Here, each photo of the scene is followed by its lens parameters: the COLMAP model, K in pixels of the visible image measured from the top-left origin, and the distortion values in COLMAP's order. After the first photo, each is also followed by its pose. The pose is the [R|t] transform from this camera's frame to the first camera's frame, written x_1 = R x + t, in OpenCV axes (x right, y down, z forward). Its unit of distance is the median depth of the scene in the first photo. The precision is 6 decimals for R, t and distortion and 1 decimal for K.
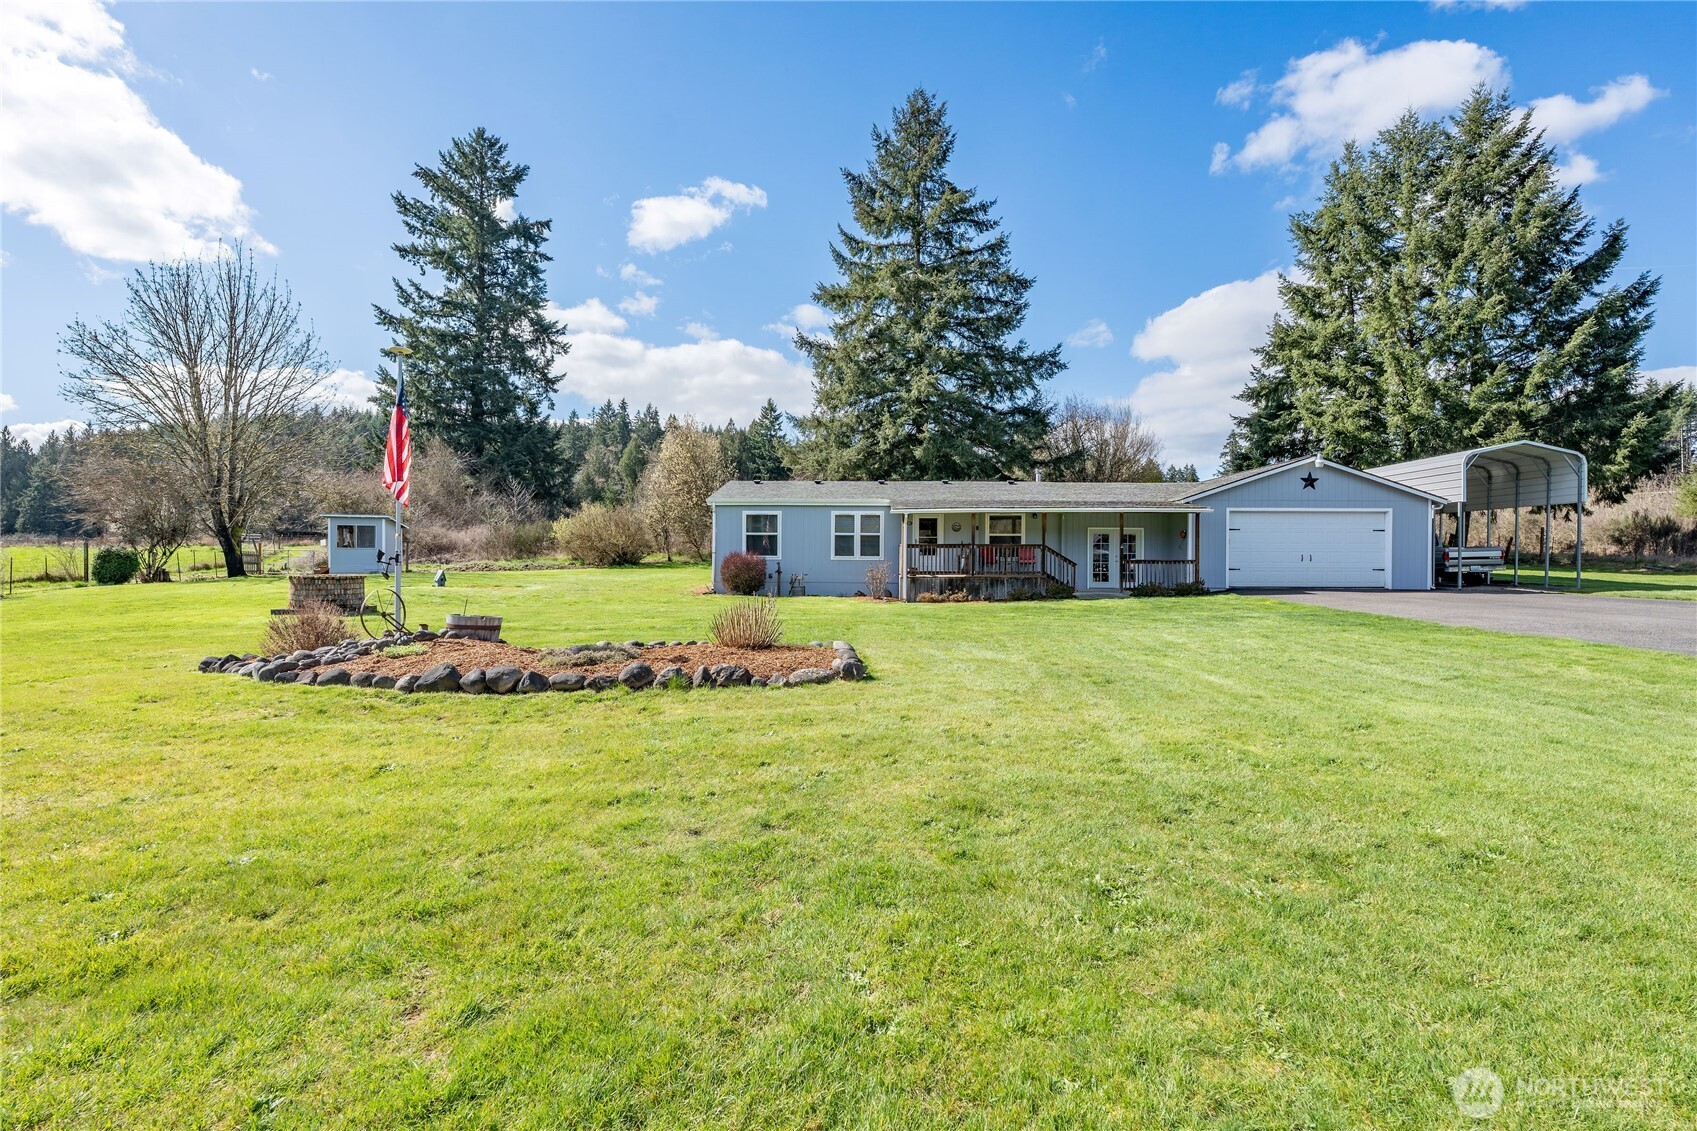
lens RADIAL K [[752.7, 0, 844.6], [0, 752.7, 563.3], [0, 0, 1]] dist [-0.006748, 0.000832]
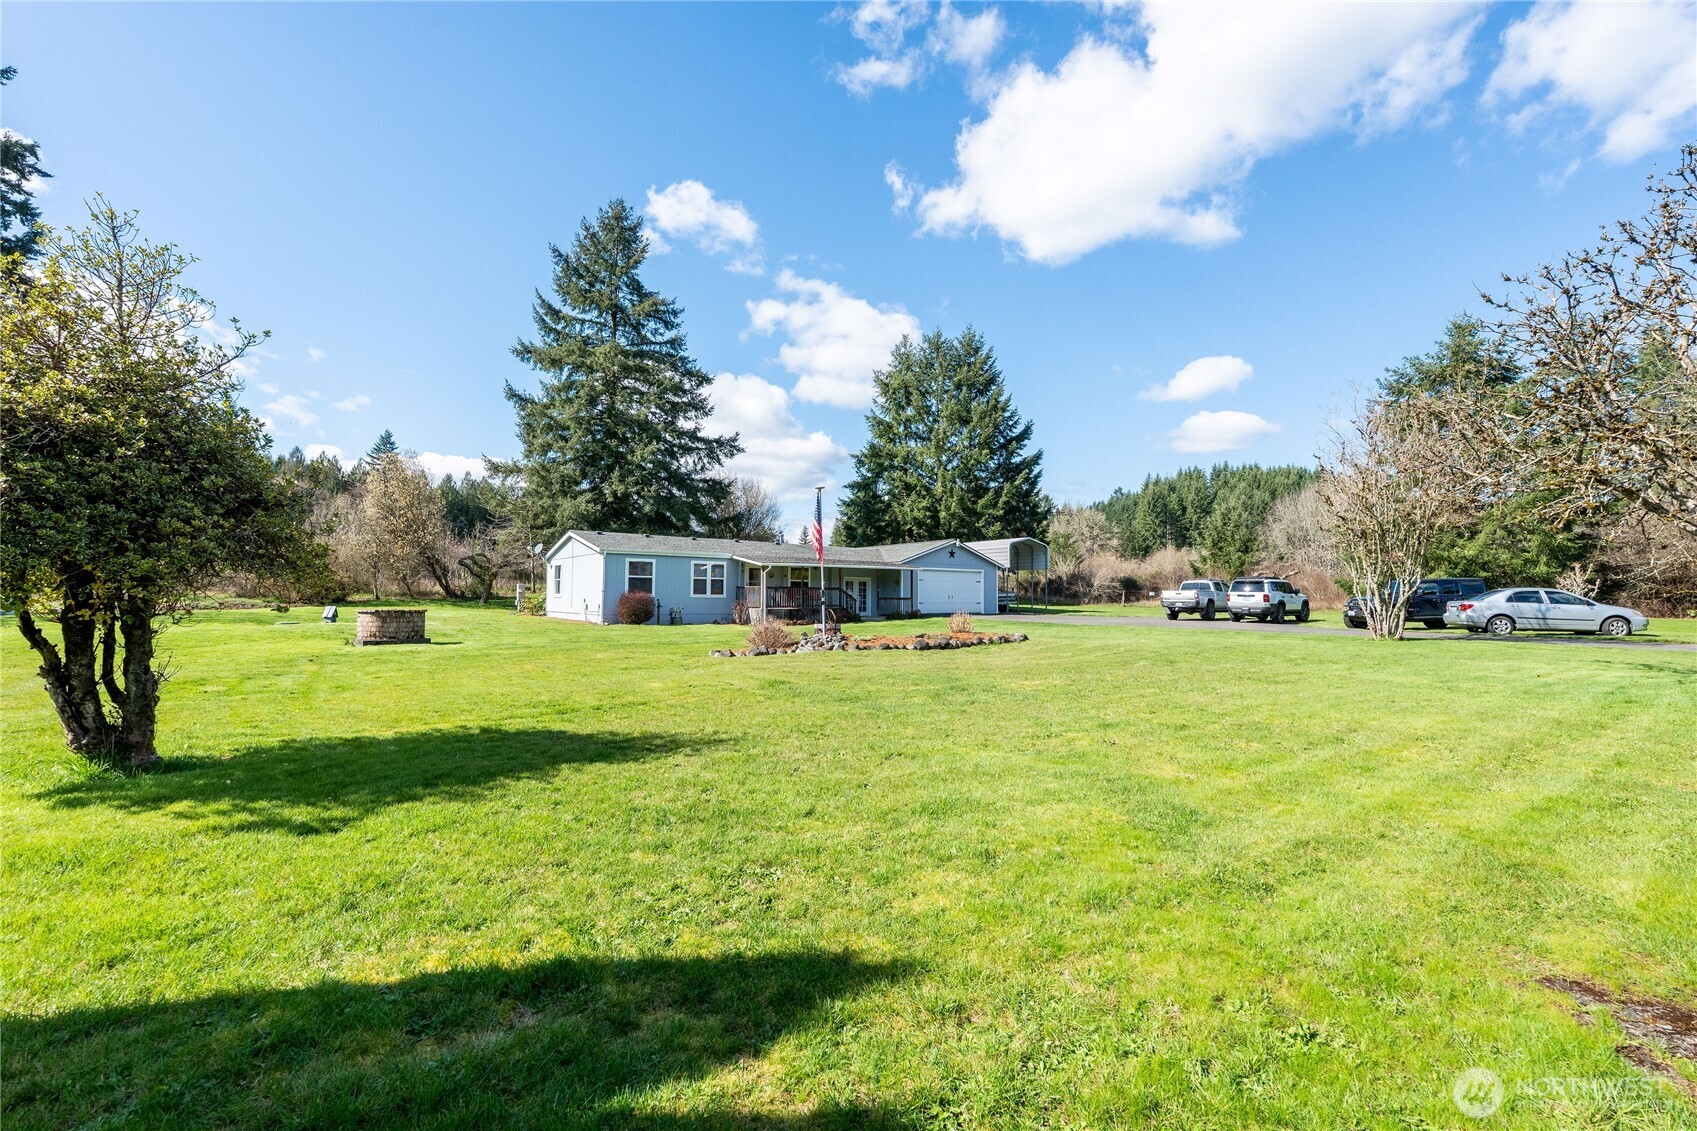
lens RADIAL K [[755.4, 0, 848.7], [0, 755.4, 551.2], [0, 0, 1]] dist [-0.012846, 0.000205]
pose [[0.779142, 0.040712, 0.625524, -0.408116], [0.002738, 0.997658, -0.068343, 0.003924], [-0.626841, 0.054962, 0.777206, -0.141048]]
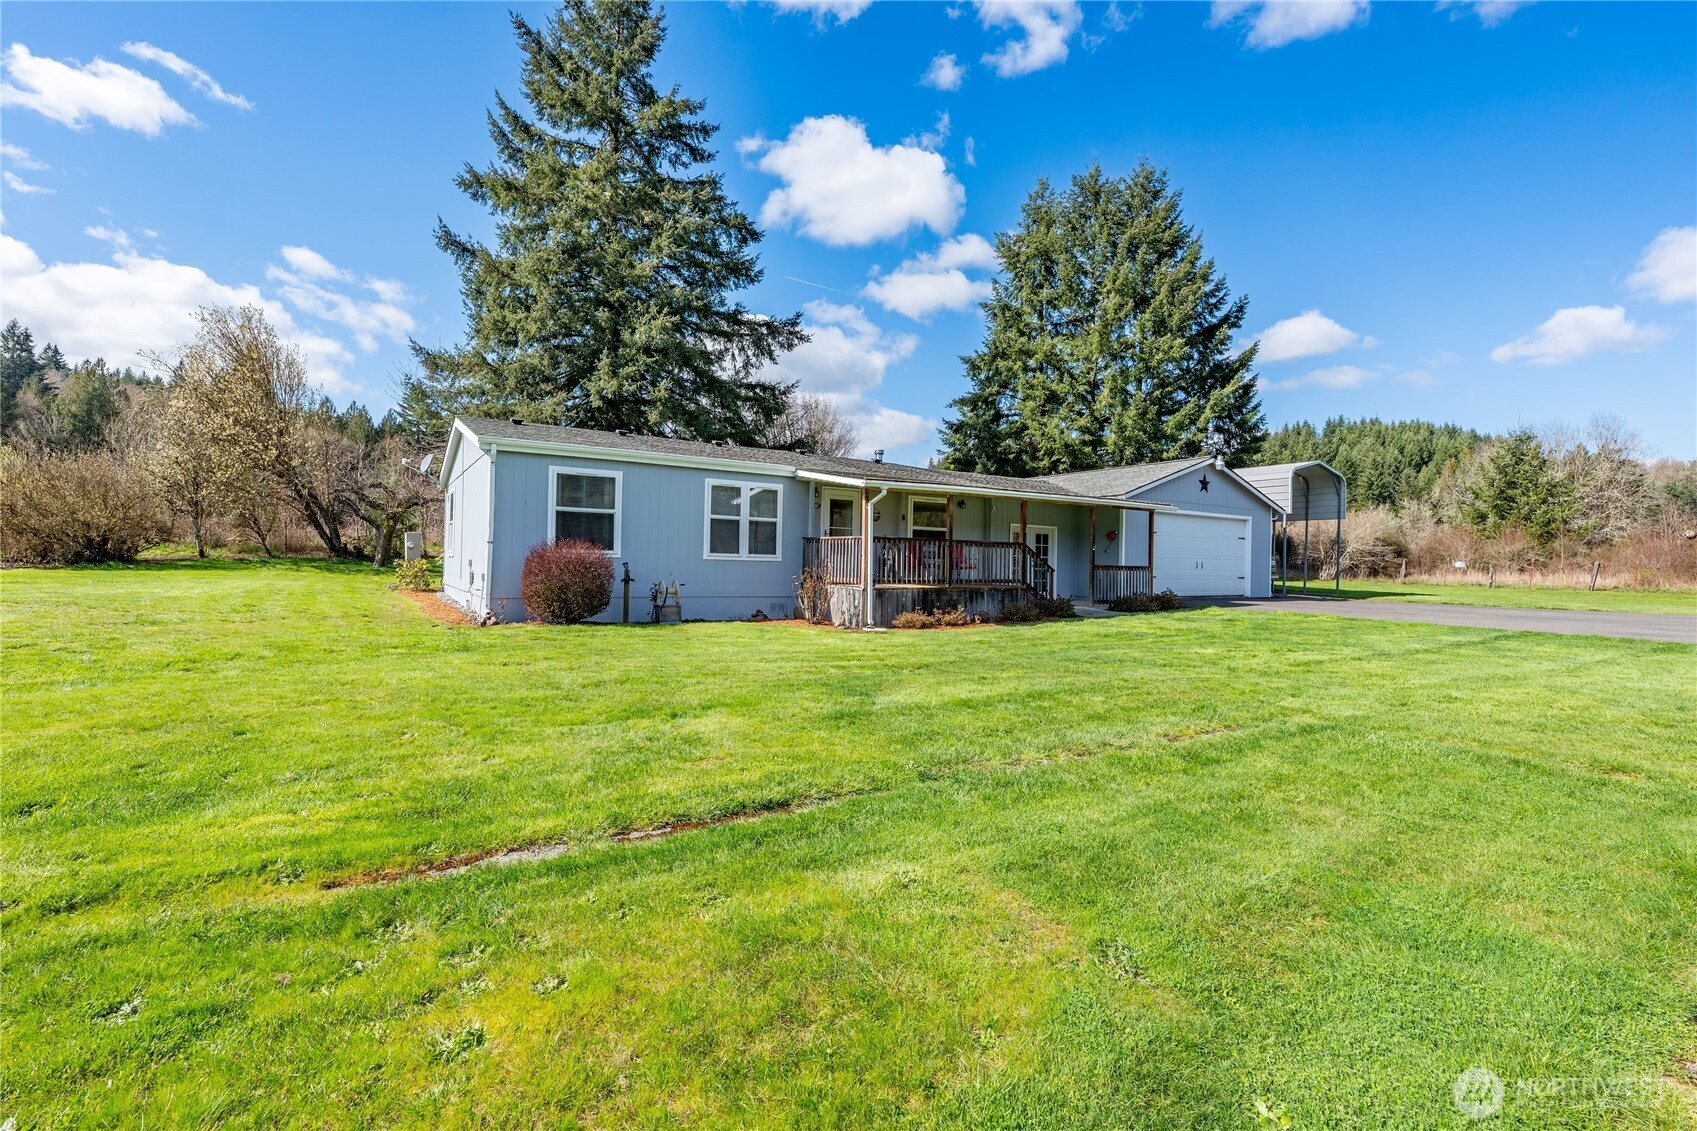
lens RADIAL K [[752.7, 0, 844.6], [0, 752.7, 563.3], [0, 0, 1]] dist [-0.006748, 0.000832]
pose [[0.823958, 0.012229, 0.566518, -0.169461], [-0.009763, 0.999925, -0.007385, 0.001234], [-0.566566, 0.000554, 0.824016, 0.280960]]
